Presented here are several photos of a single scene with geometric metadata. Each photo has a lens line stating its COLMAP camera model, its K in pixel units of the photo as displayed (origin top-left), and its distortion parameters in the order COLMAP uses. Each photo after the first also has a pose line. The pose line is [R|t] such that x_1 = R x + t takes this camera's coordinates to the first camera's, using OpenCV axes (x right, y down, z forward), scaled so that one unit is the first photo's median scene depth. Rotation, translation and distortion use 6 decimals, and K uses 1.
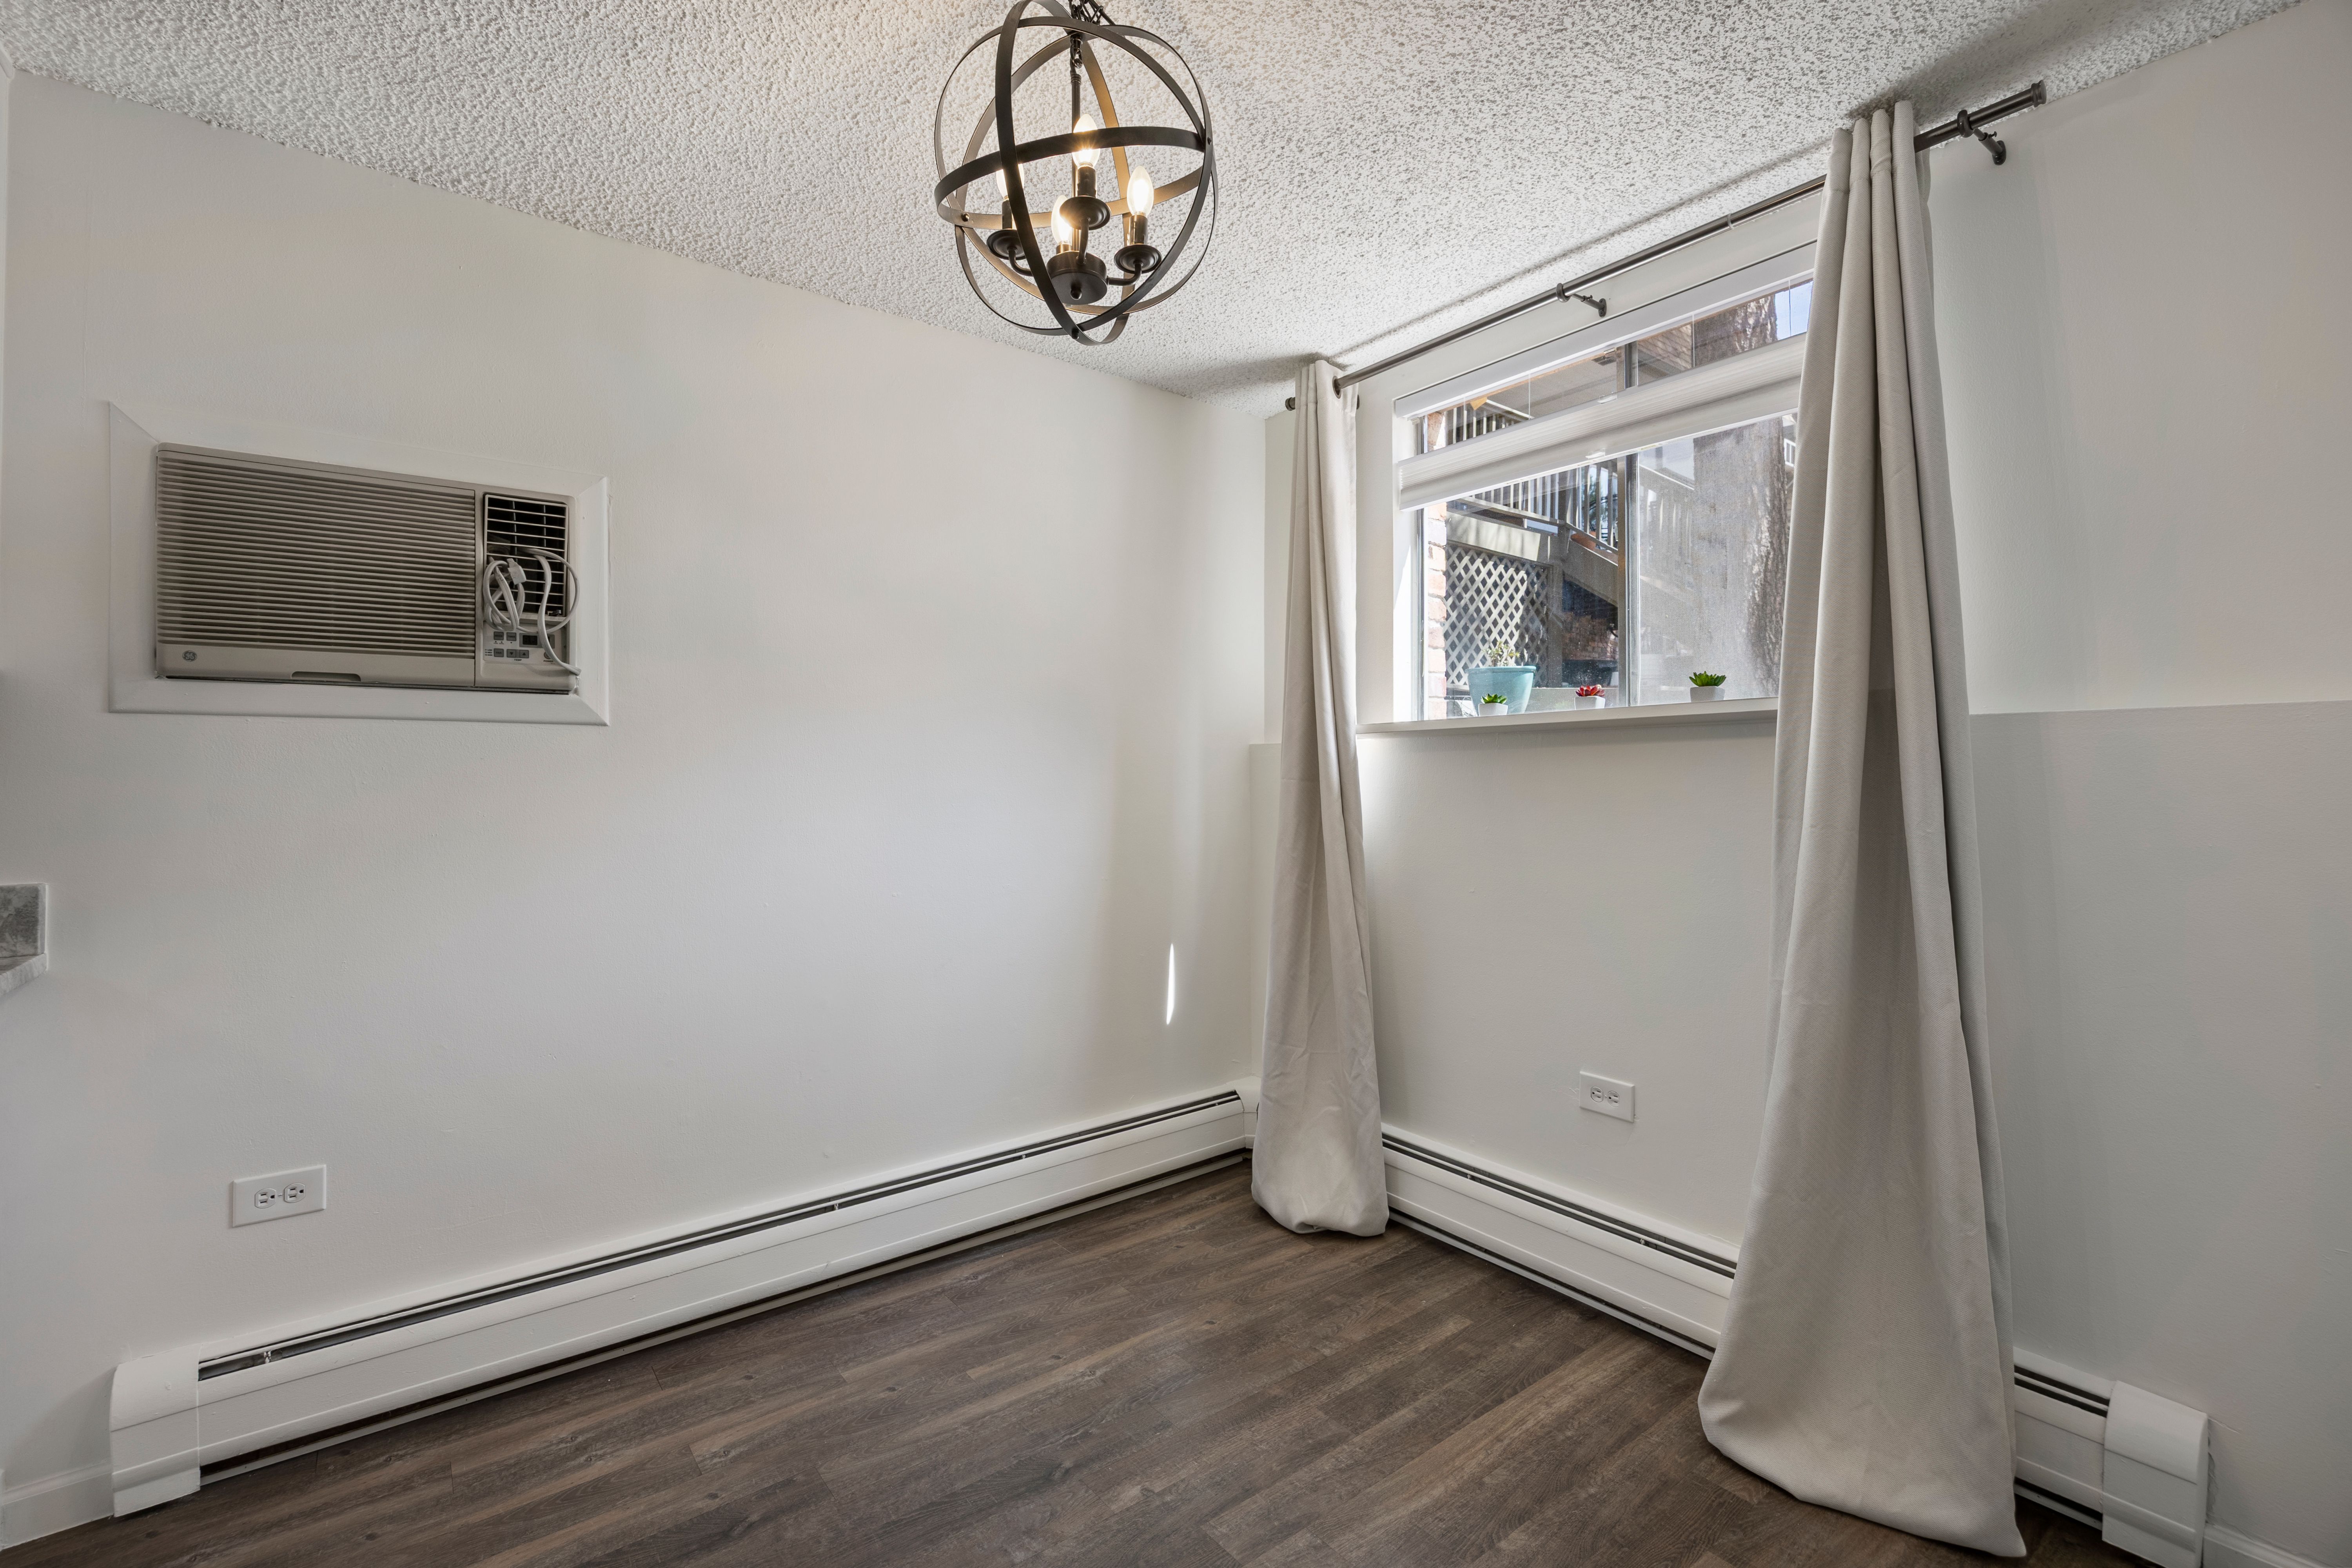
lens RADIAL K [[1003.8, 0, 1366.0], [0, 1003.8, 799.8], [0, 0, 1]] dist [-0.010250, 0.001073]
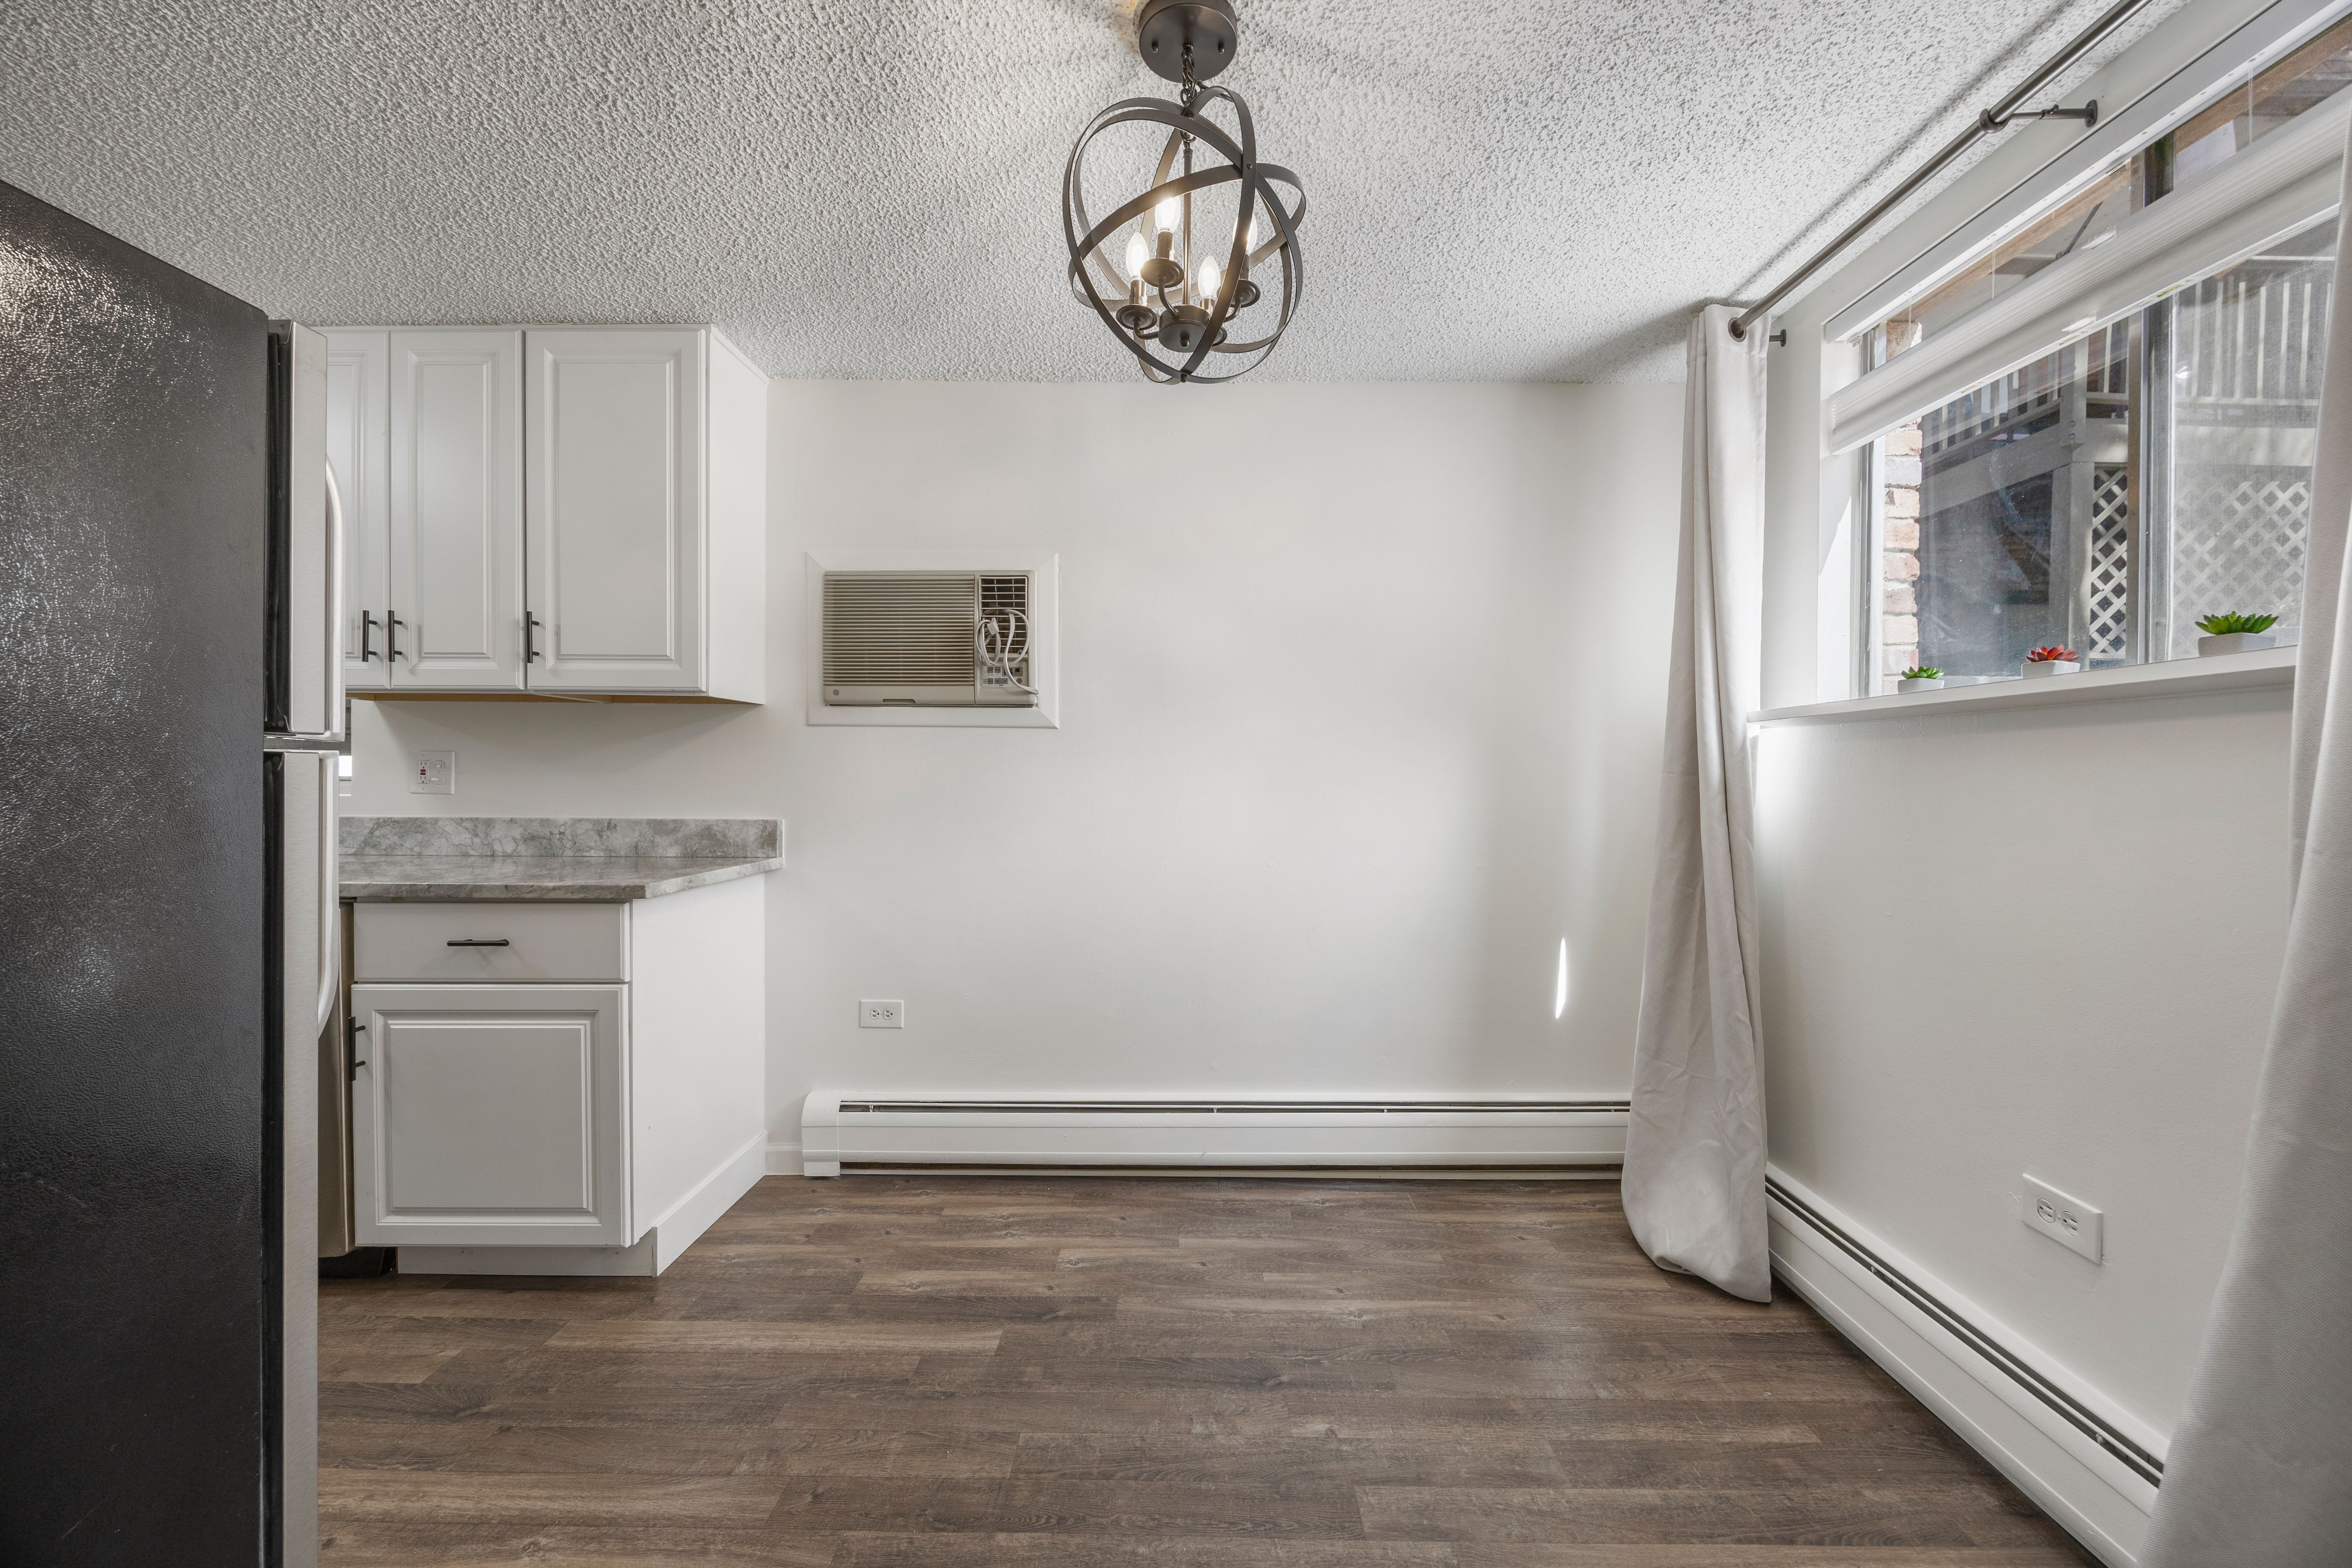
lens RADIAL K [[929.8, 0, 1184.8], [0, 929.8, 793.4], [0, 0, 1]] dist [0.007577, -0.003048]
pose [[0.764668, 0.024176, -0.643971, 0.235144], [-0.024379, 0.999666, 0.008582, 0.002598], [0.643963, 0.009137, 0.765002, 0.104552]]
